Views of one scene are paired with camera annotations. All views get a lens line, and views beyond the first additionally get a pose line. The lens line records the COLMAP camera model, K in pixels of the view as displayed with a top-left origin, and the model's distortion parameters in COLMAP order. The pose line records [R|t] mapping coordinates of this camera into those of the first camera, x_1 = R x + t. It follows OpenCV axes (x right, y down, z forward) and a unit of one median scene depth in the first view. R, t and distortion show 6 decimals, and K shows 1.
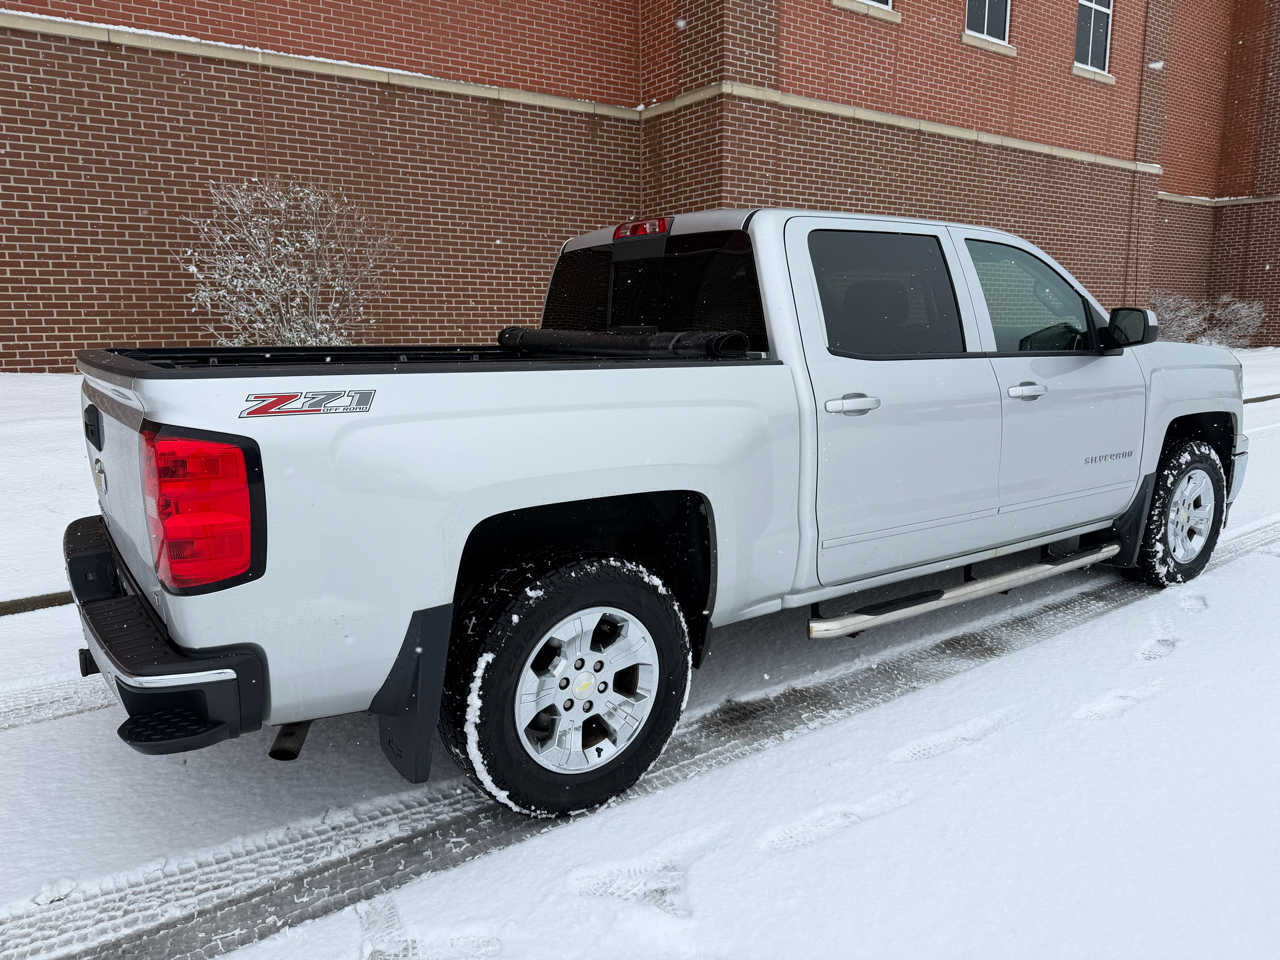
lens RADIAL K [[898.0, 0, 644.8], [0, 898.0, 484.4], [0, 0, 1]] dist [0.029485, -0.032139]
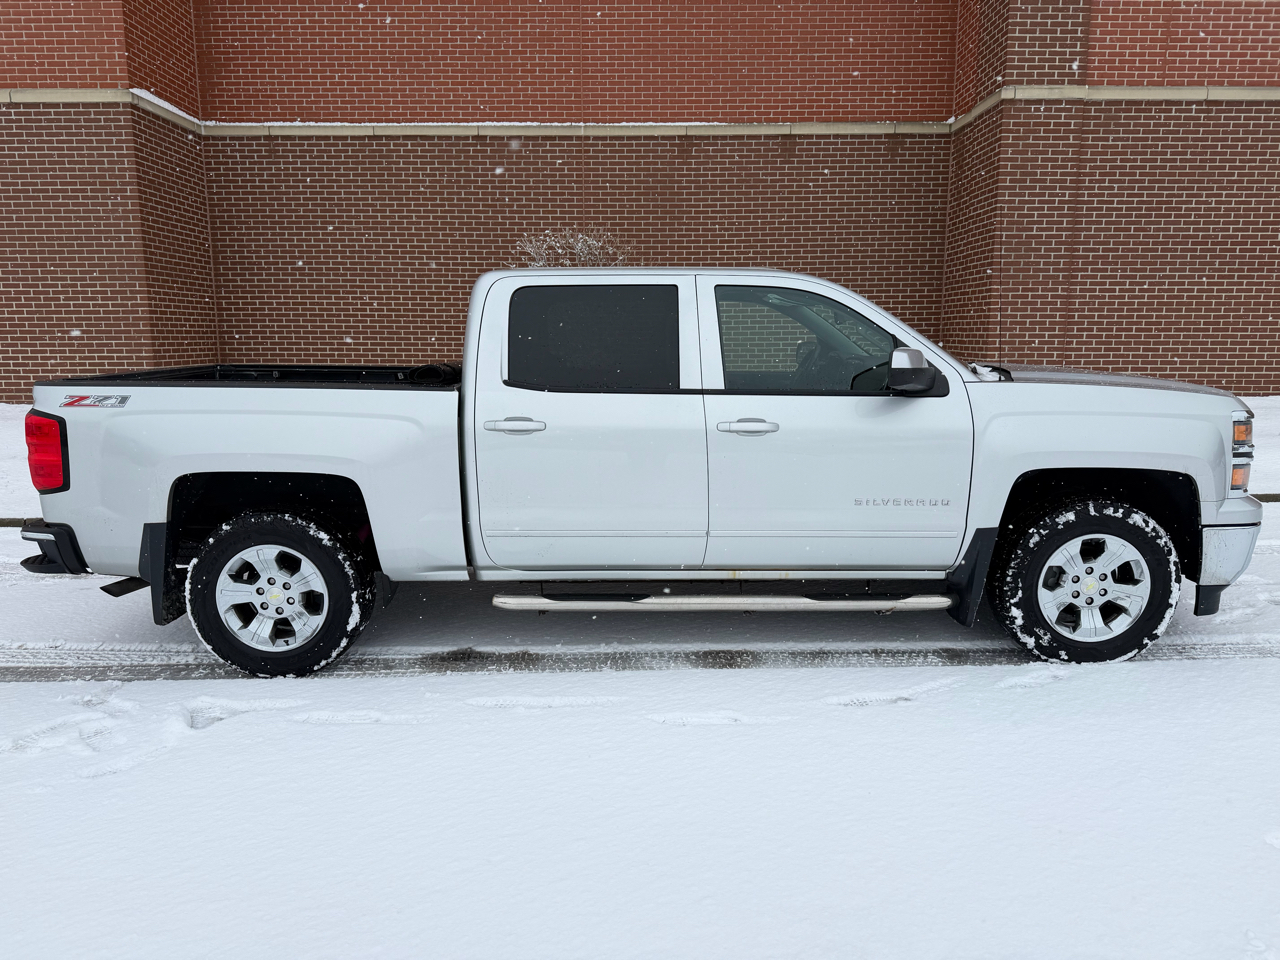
lens RADIAL K [[897.2, 0, 638.4], [0, 897.2, 484.4], [0, 0, 1]] dist [0.035375, -0.041988]
pose [[0.816852, 0.101791, -0.567795, 0.377577], [-0.105332, 0.994079, 0.026677, -0.020462], [0.567148, 0.038016, 0.822738, 0.024419]]
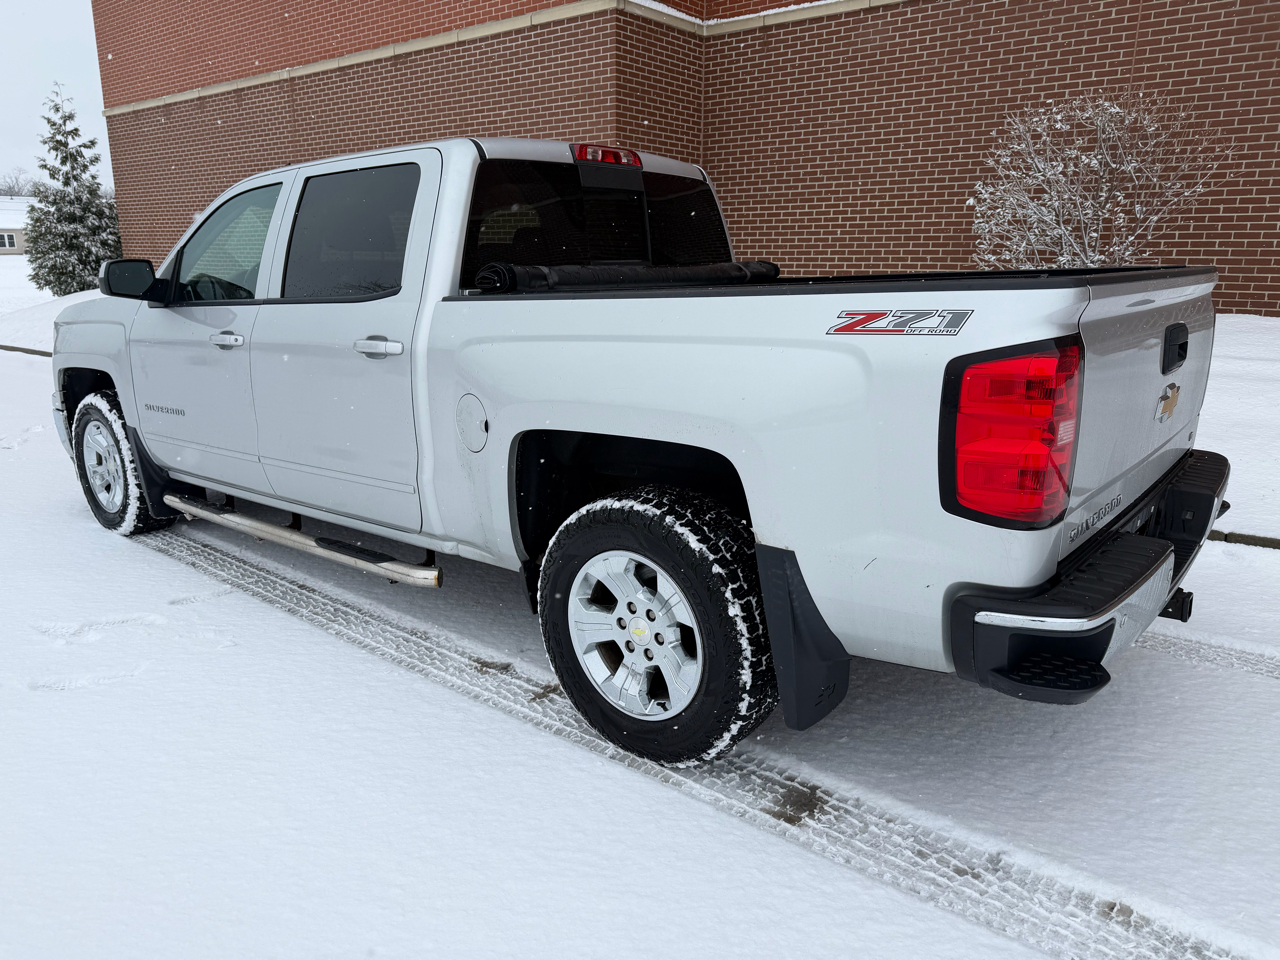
lens RADIAL K [[898.0, 0, 636.3], [0, 898.0, 481.2], [0, 0, 1]] dist [0.029485, -0.032139]
pose [[0.260521, 0.245237, -0.933803, 0.372163], [-0.177843, 0.962841, 0.203247, -0.058949], [0.948947, 0.113120, 0.294454, 0.302726]]
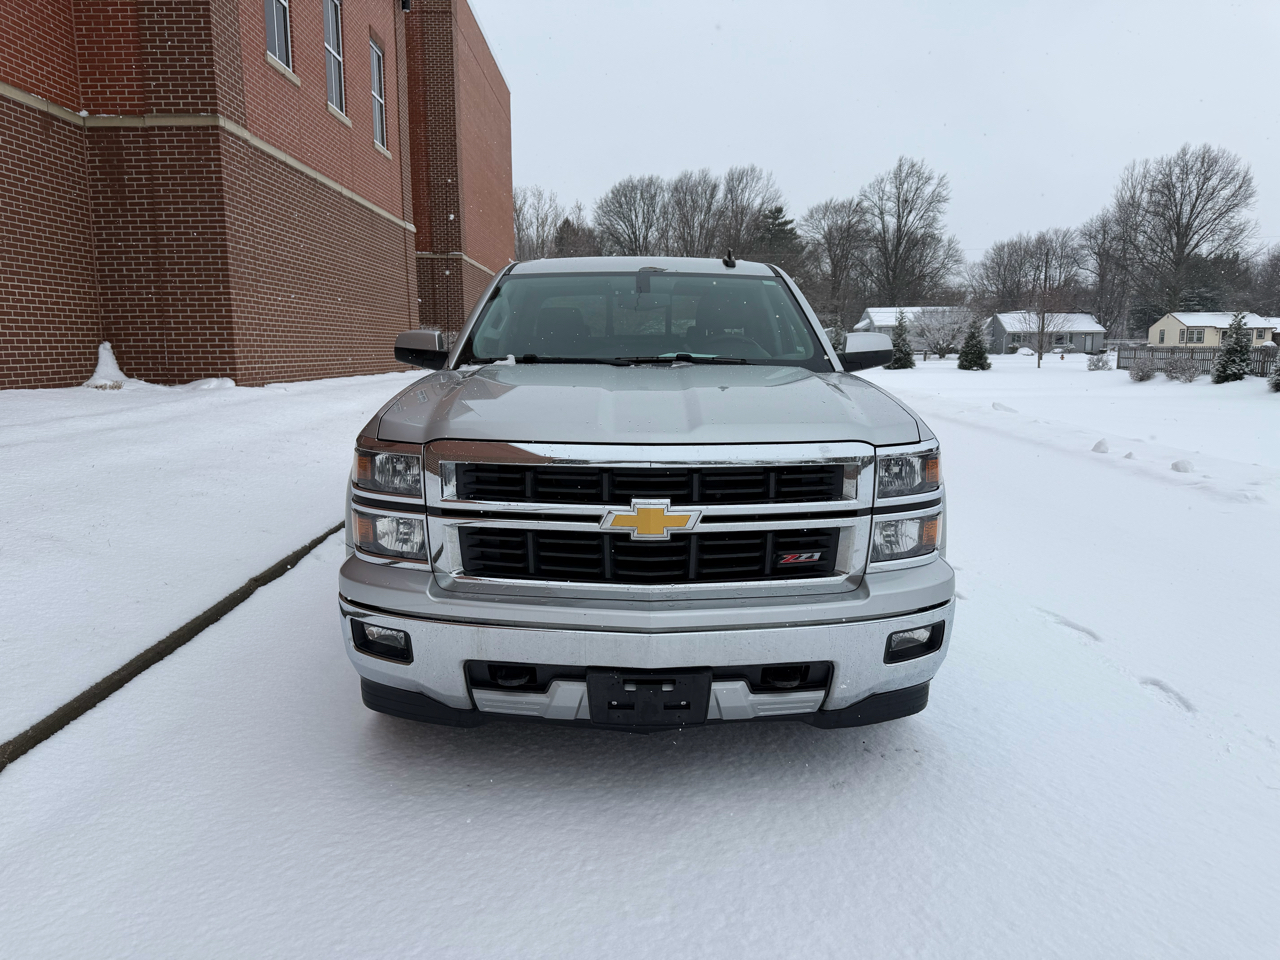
lens RADIAL K [[898.0, 0, 632.1], [0, 898.0, 473.4], [0, 0, 1]] dist [0.029485, -0.032139]
pose [[0.577928, -0.111234, 0.808471, -0.582217], [0.144741, 0.988933, 0.032595, 0.011737], [-0.803149, 0.098181, 0.587632, 0.016607]]
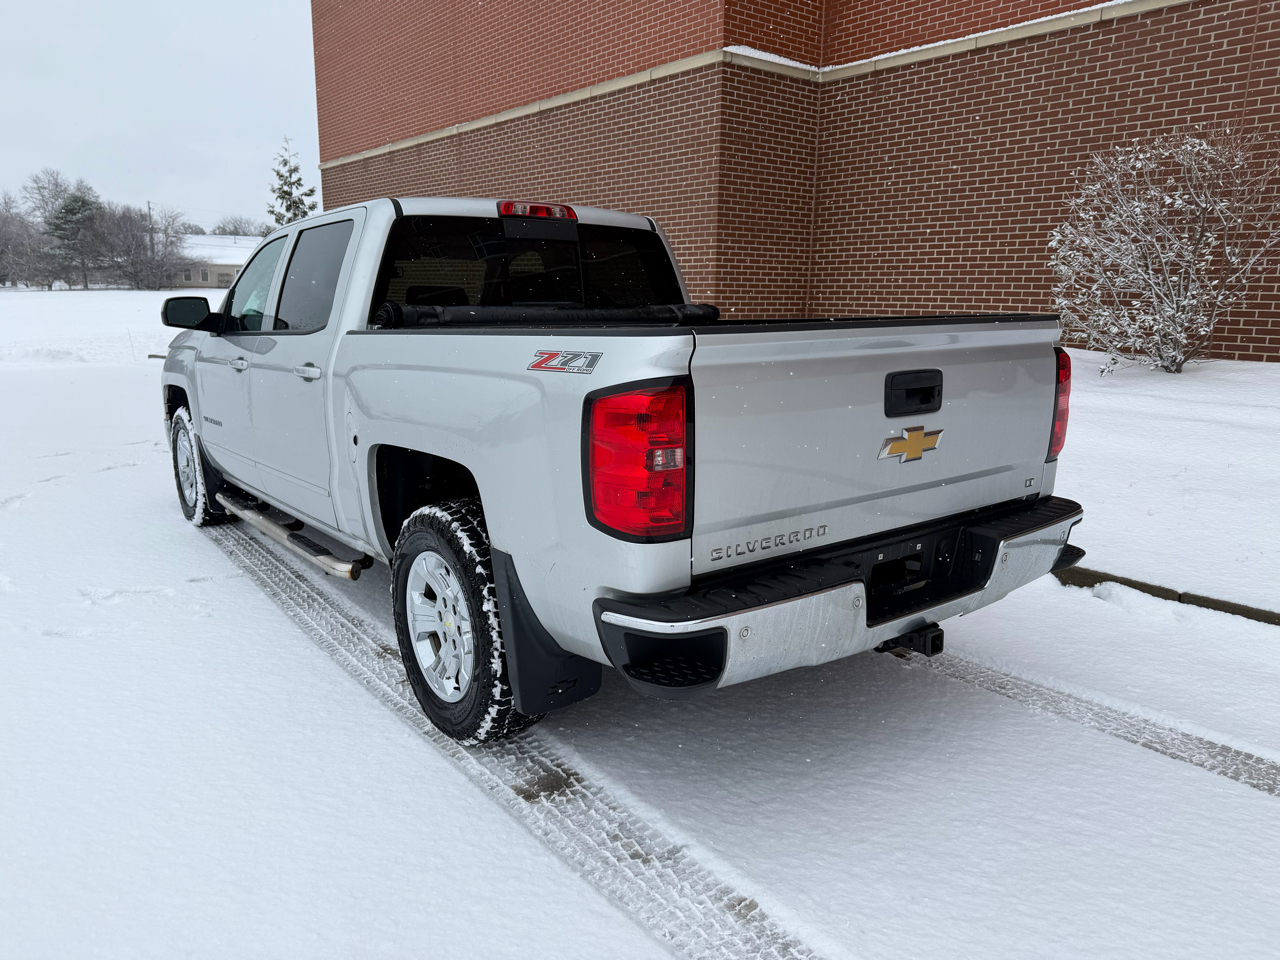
lens RADIAL K [[898.0, 0, 644.5], [0, 898.0, 482.4], [0, 0, 1]] dist [0.029485, -0.032139]
pose [[0.045010, 0.218243, -0.974856, 0.429499], [-0.188991, 0.960083, 0.206210, -0.085614], [0.980947, 0.174957, 0.084460, 0.425776]]
